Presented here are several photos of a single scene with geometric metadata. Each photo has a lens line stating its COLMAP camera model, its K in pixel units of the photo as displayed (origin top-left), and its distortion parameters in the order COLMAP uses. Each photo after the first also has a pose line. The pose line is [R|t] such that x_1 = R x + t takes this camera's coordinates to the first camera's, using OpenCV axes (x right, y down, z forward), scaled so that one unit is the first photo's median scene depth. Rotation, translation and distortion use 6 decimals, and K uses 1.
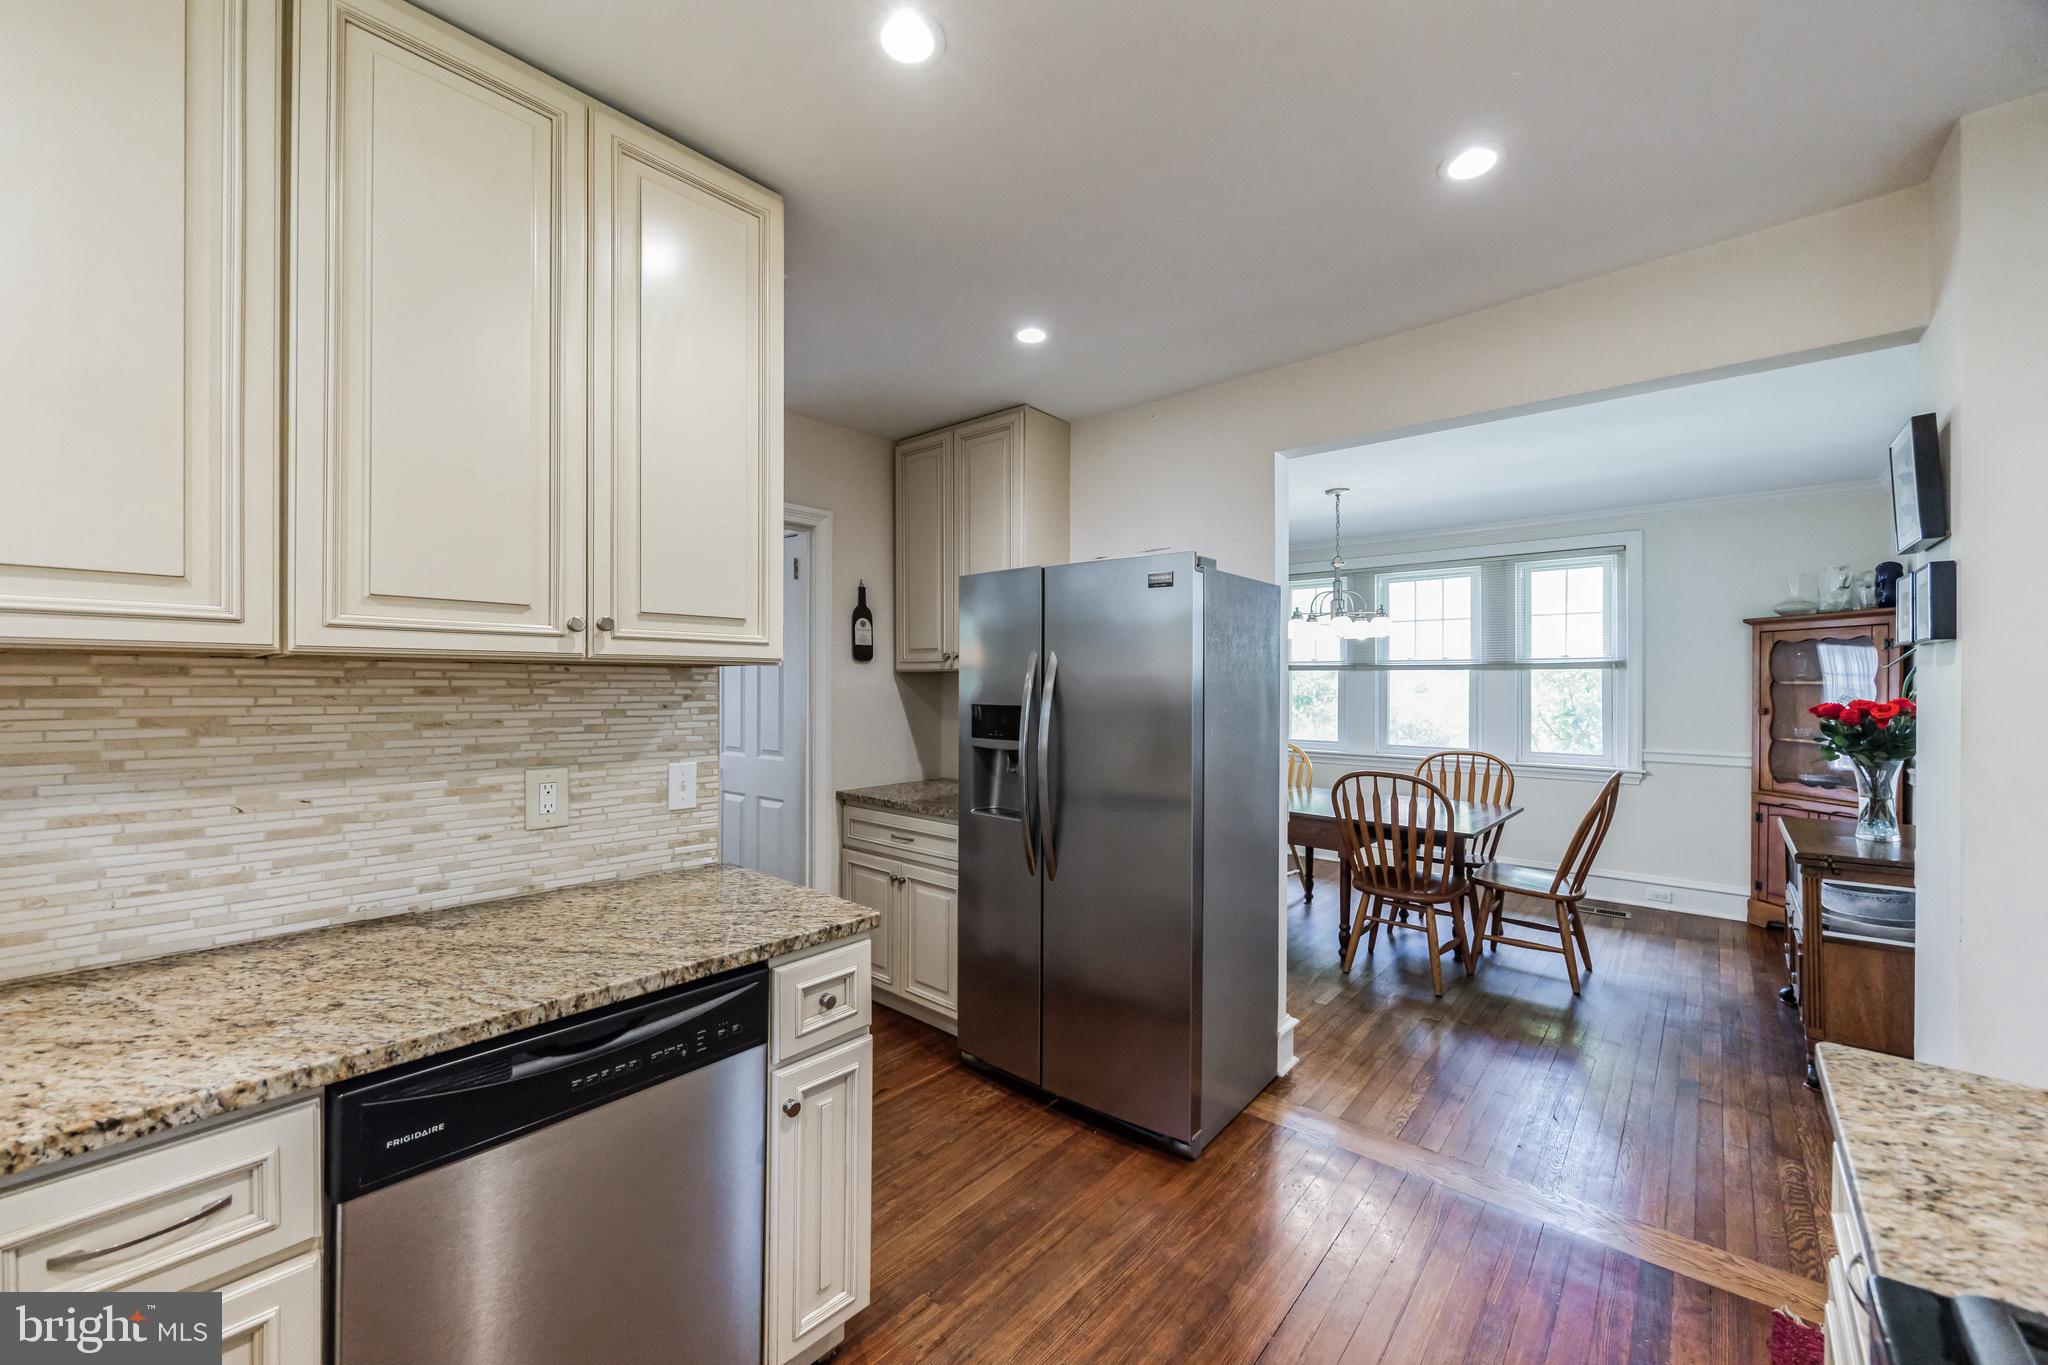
lens RADIAL K [[827.2, 0, 1014.1], [0, 827.2, 687.1], [0, 0, 1]] dist [-0.001184, -0.000118]
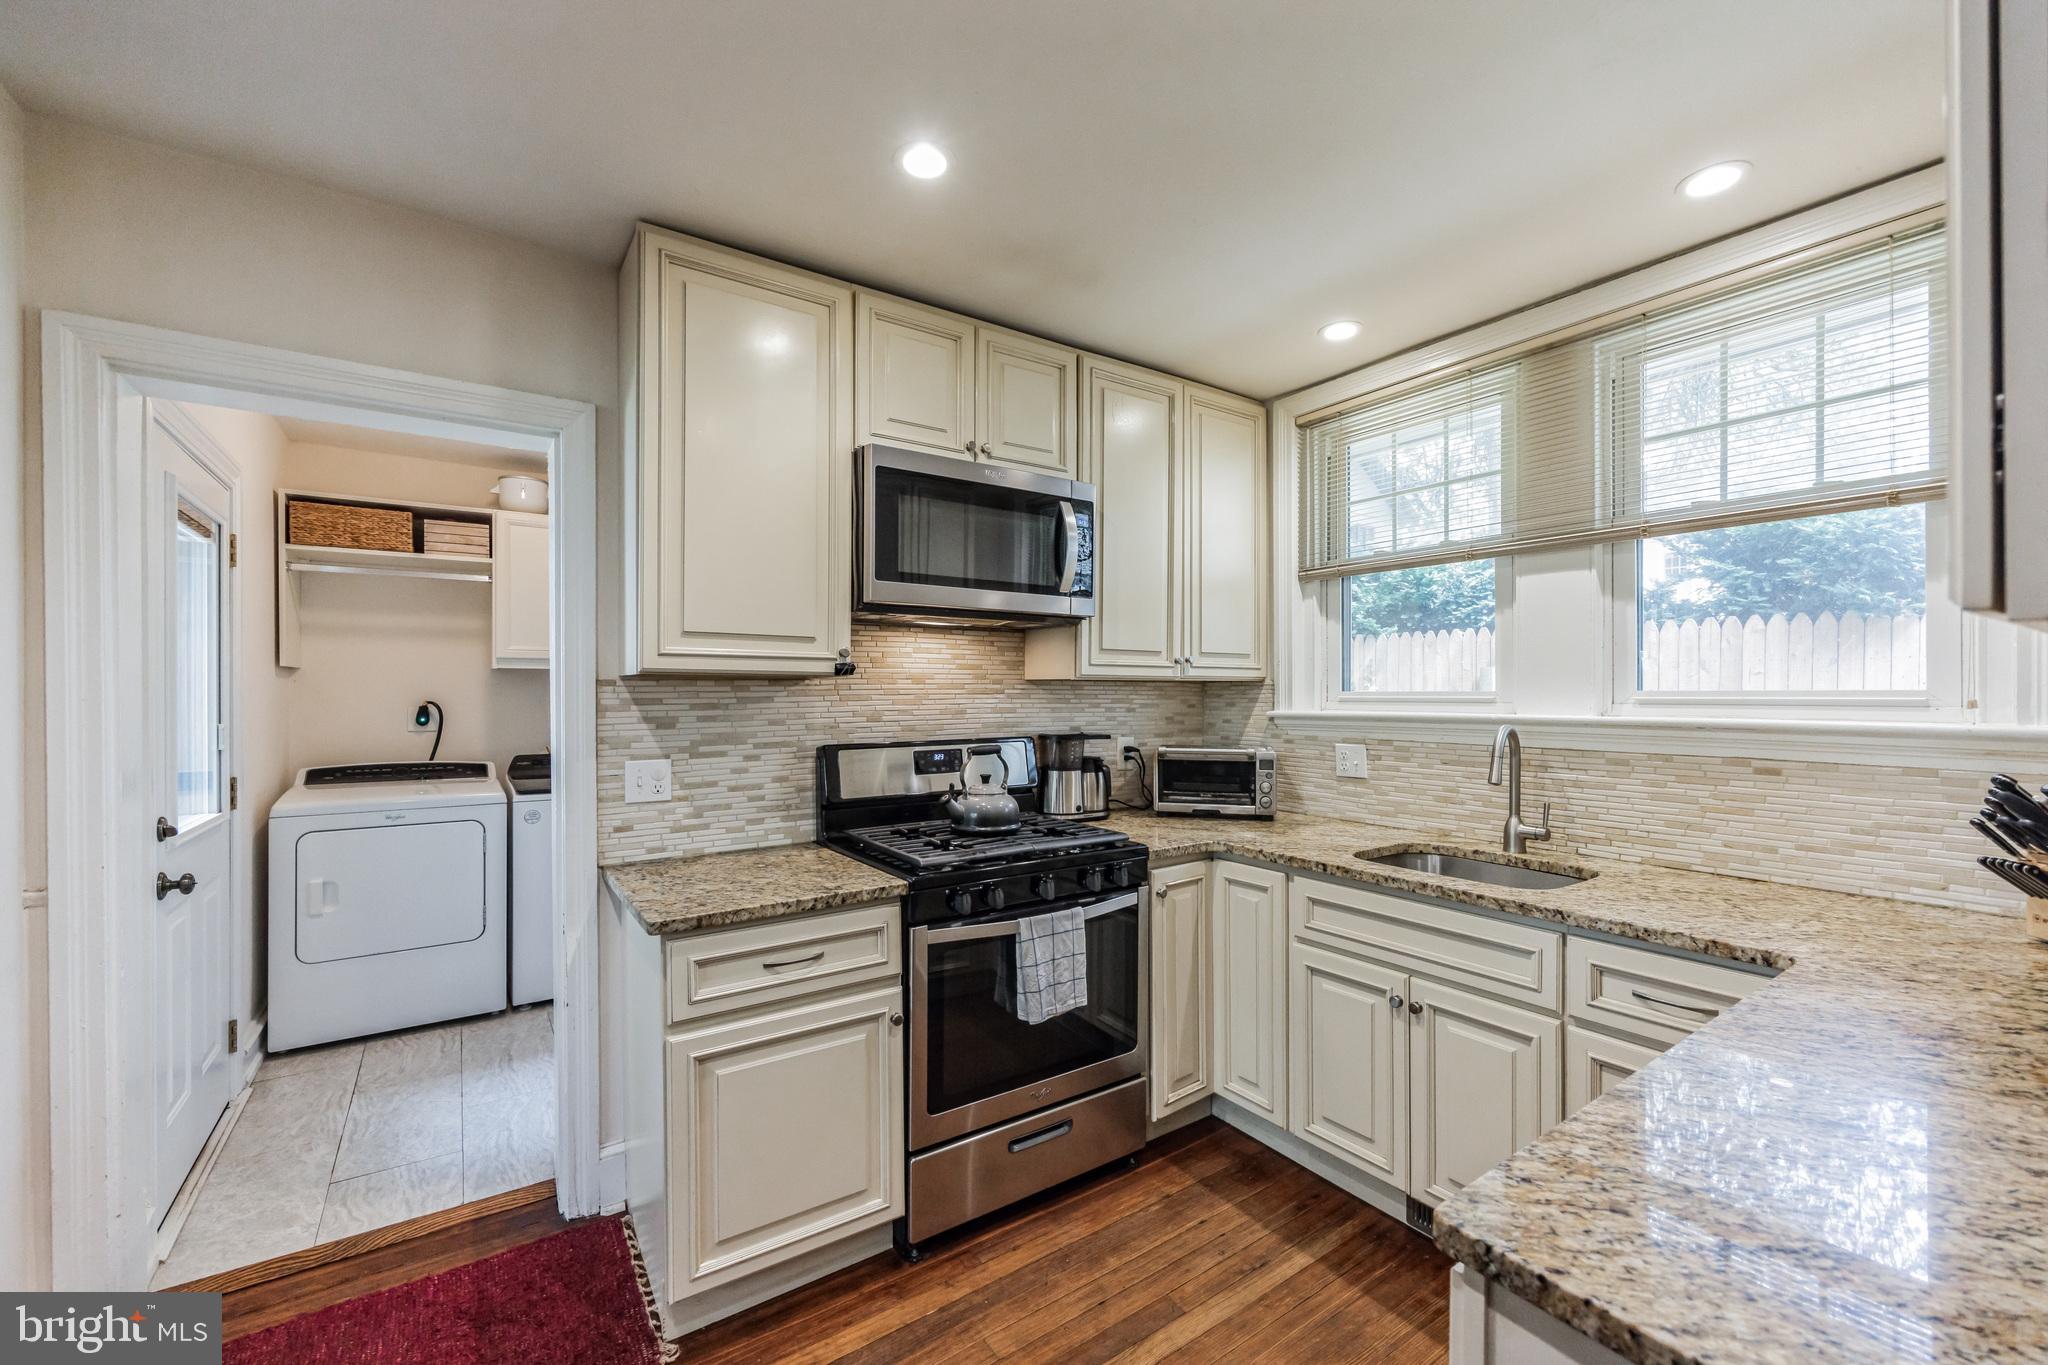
lens RADIAL K [[827.4, 0, 1024.4], [0, 827.4, 694.1], [0, 0, 1]] dist [0.003588, 0.000249]
pose [[-0.965984, -0.007540, 0.258493, -0.070121], [-0.004320, 0.999906, 0.013022, -0.007107], [-0.258567, 0.011463, -0.965925, 1.504155]]
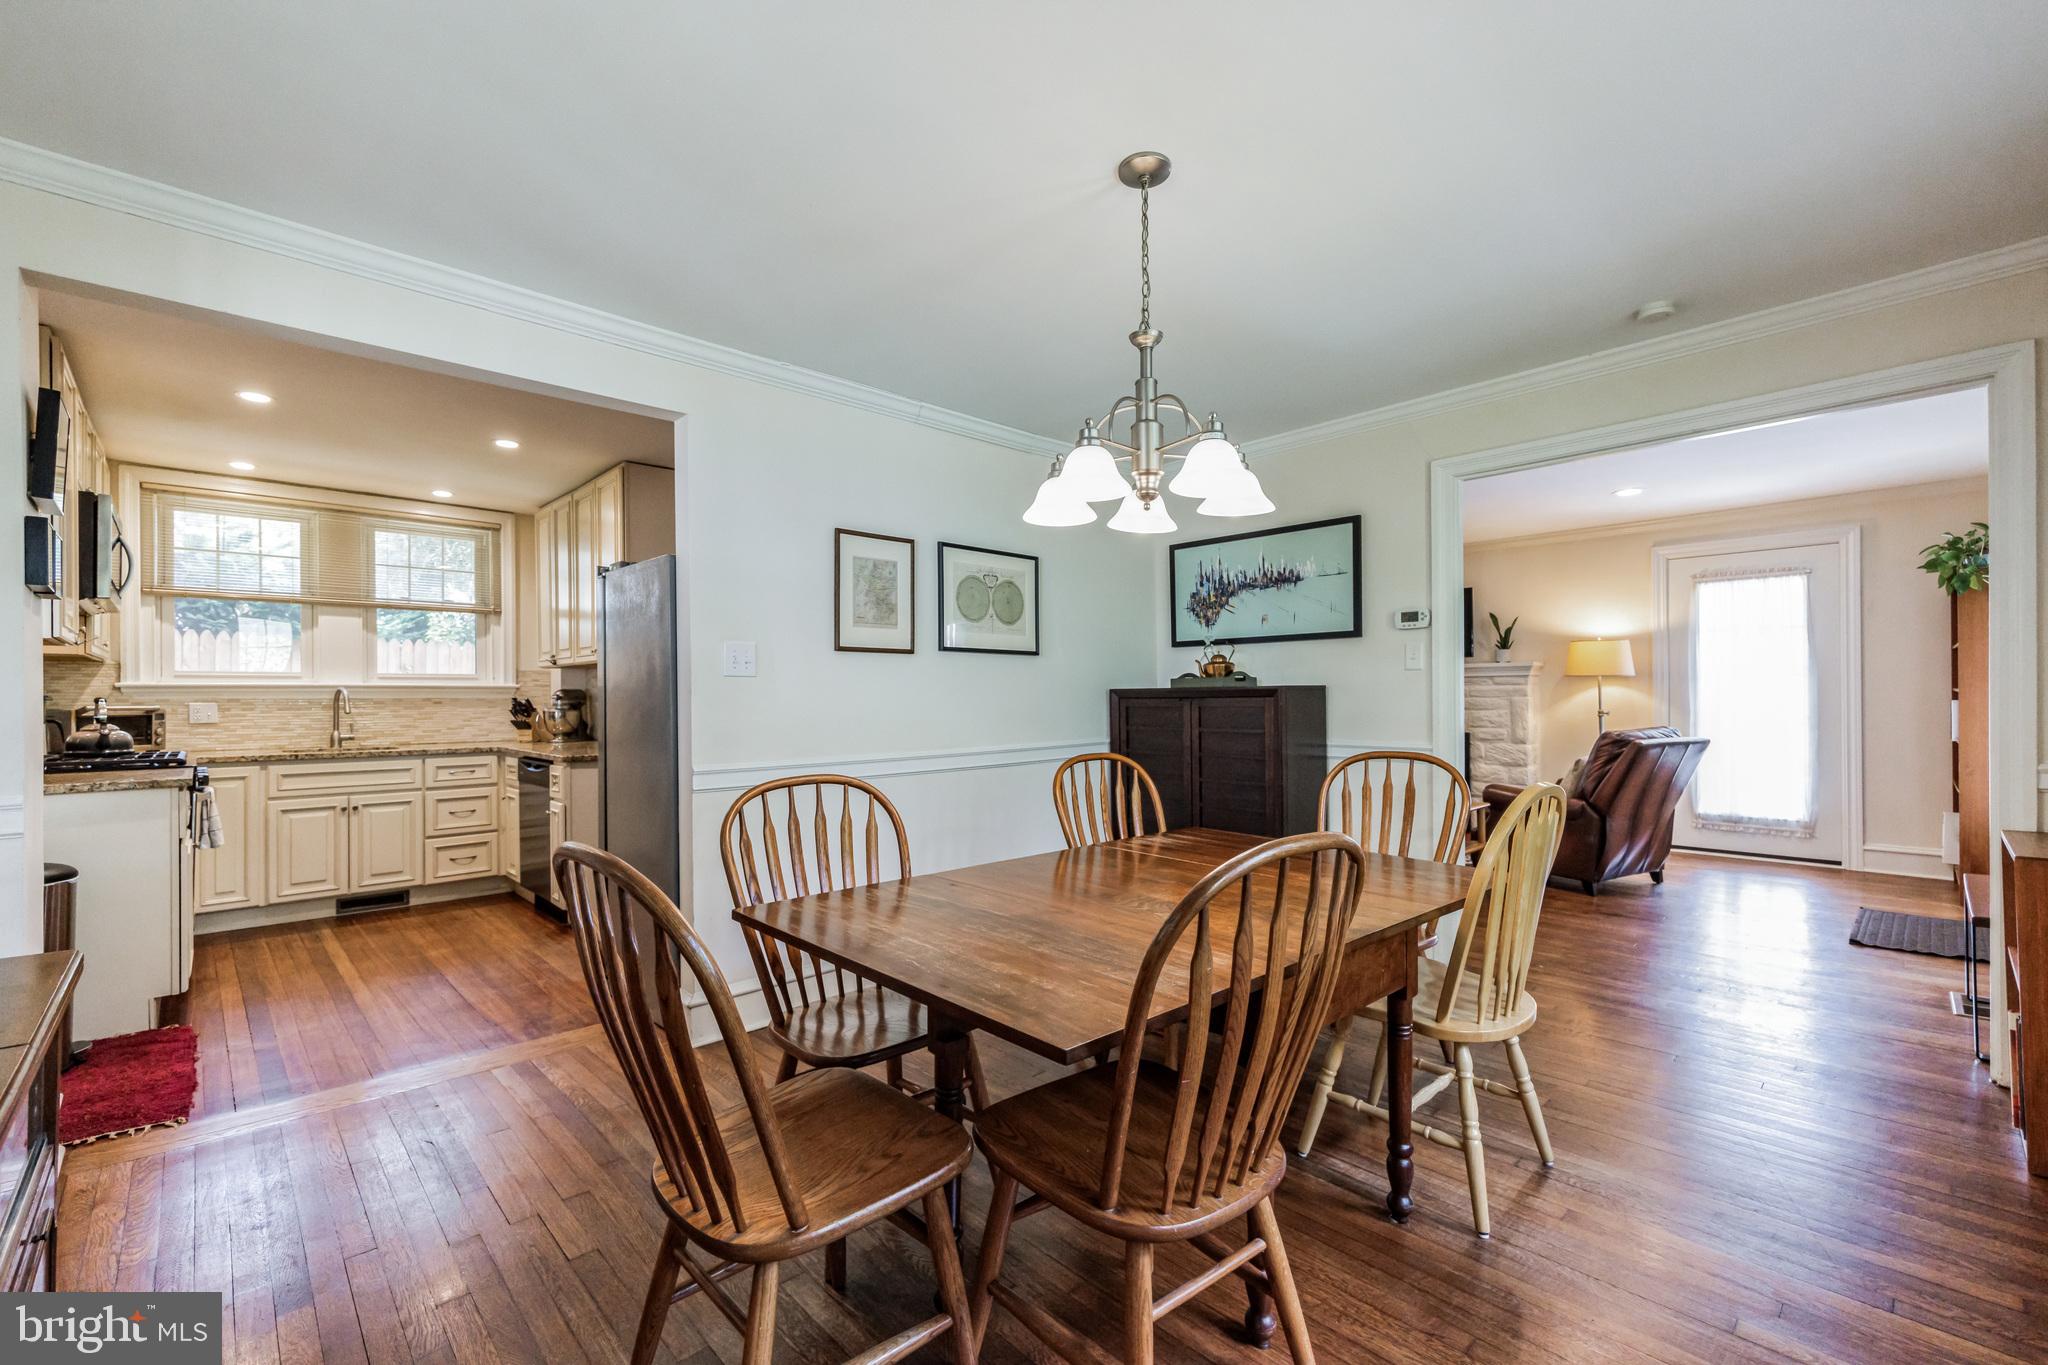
lens RADIAL K [[862.2, 0, 1019.0], [0, 862.2, 694.2], [0, 0, 1]] dist [0.007159, -0.000094]
pose [[-0.101760, -0.010666, -0.994752, 2.342013], [-0.004513, 0.999937, -0.010260, 0.105227], [0.994799, 0.003446, -0.101802, 2.690534]]
